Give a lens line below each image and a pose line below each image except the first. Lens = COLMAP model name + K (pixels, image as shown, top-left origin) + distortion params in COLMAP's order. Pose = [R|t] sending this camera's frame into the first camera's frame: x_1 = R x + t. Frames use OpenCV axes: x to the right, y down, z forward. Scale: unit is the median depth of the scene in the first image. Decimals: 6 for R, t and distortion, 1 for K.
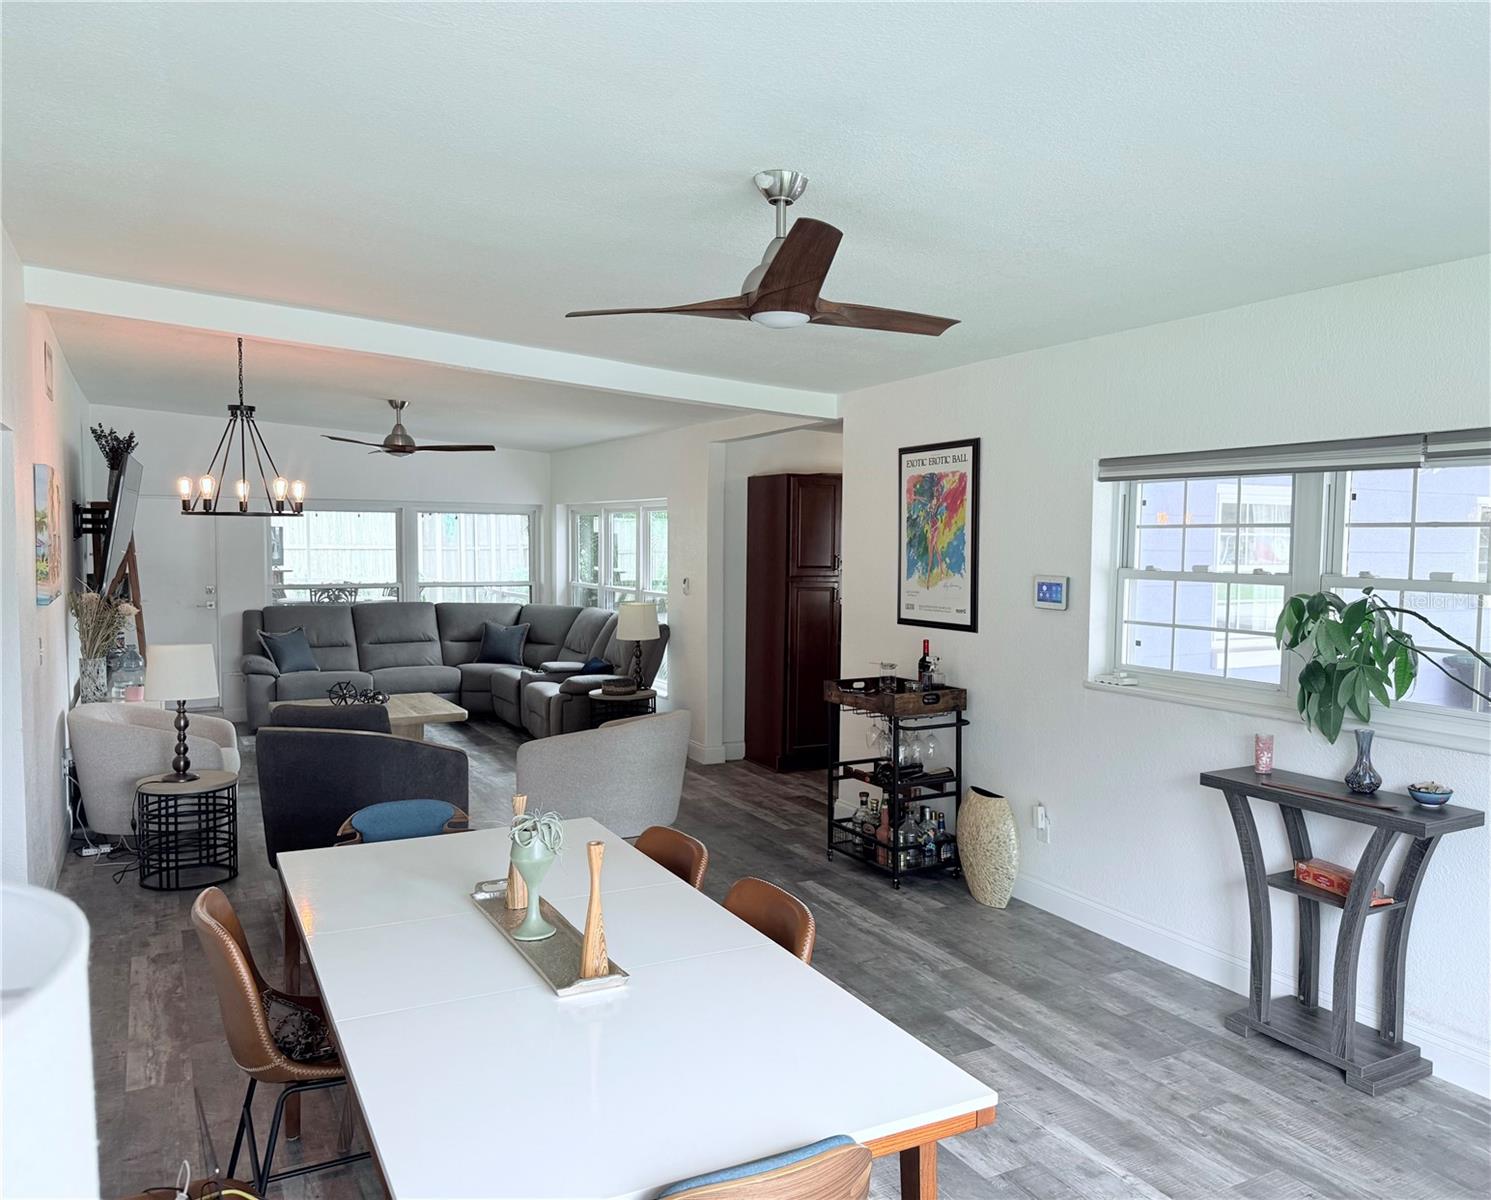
lens RADIAL K [[1129.1, 0, 745.5], [0, 1129.1, 600.0], [0, 0, 1]] dist [0.000977, 0.000074]
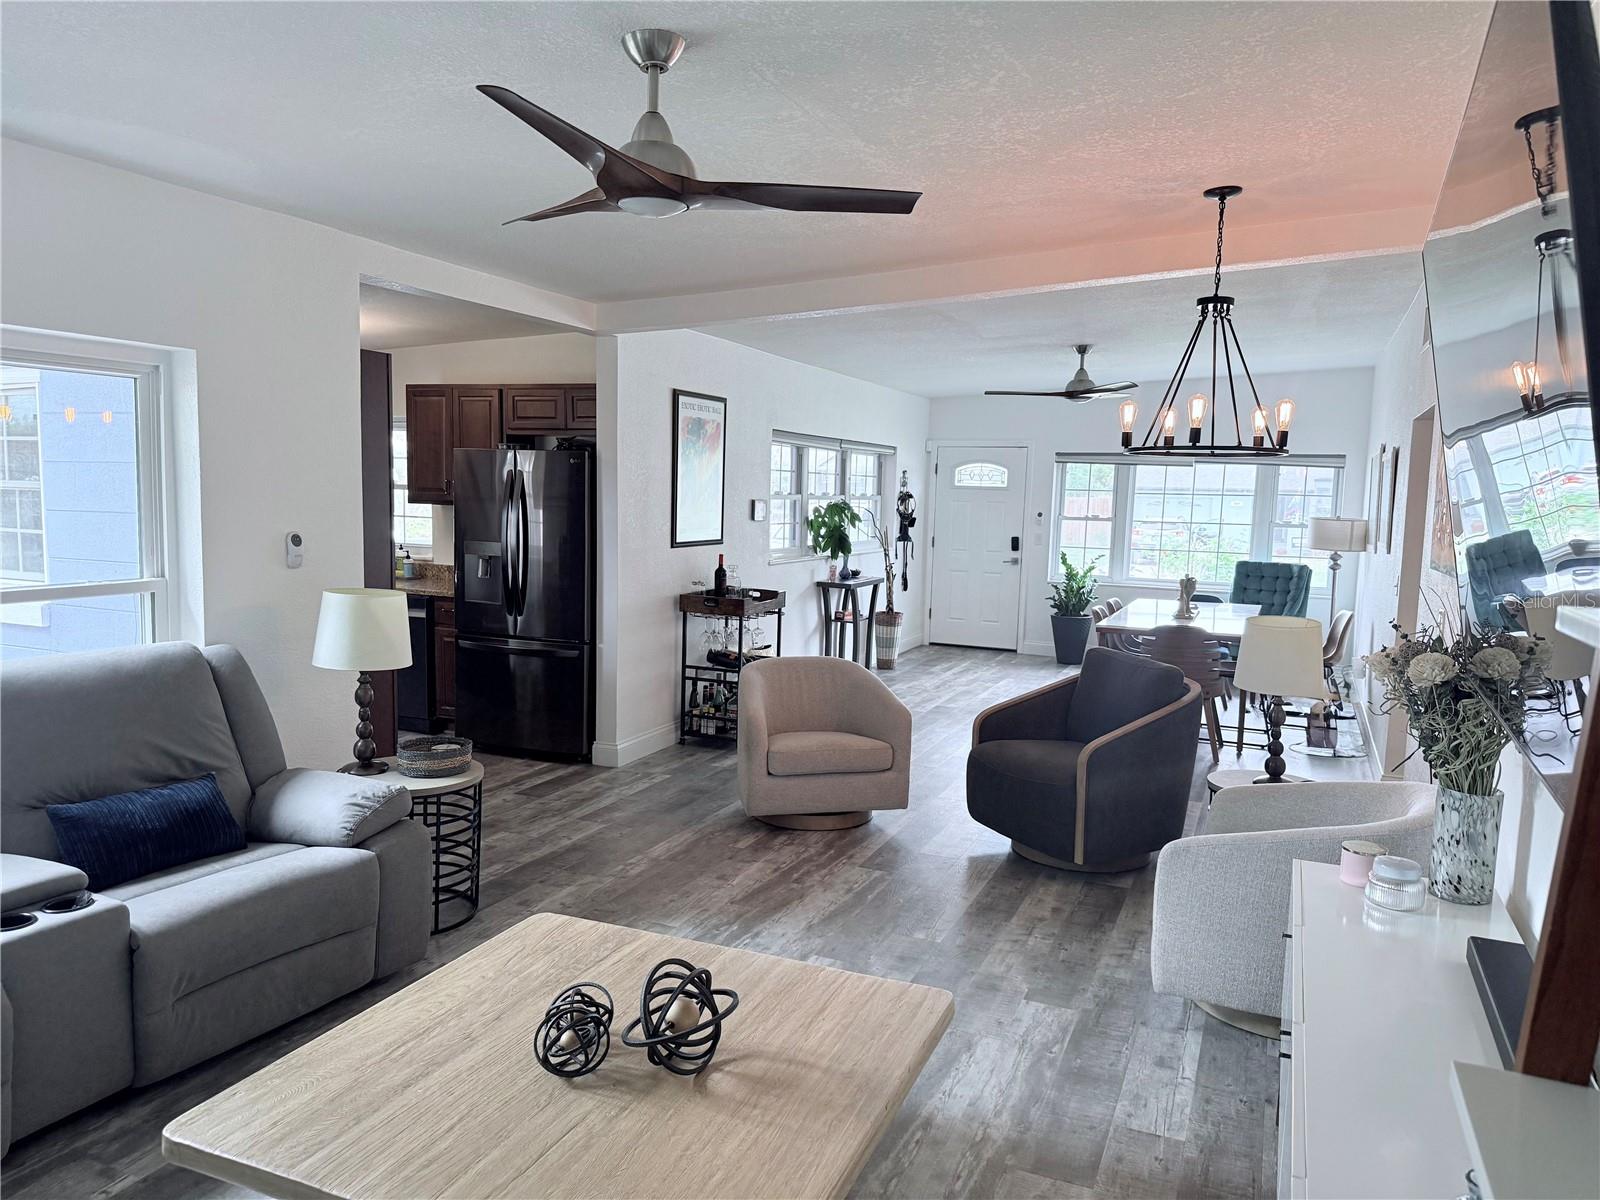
lens RADIAL K [[1132.7, 0, 800.0], [0, 1132.7, 600.0], [0, 0, 1]] dist [0.000745, -0.000017]
pose [[-0.630272, -0.102135, 0.769627, -0.829376], [0.010649, 0.990078, 0.140112, -0.085389], [-0.776301, 0.096505, -0.622931, 1.639407]]
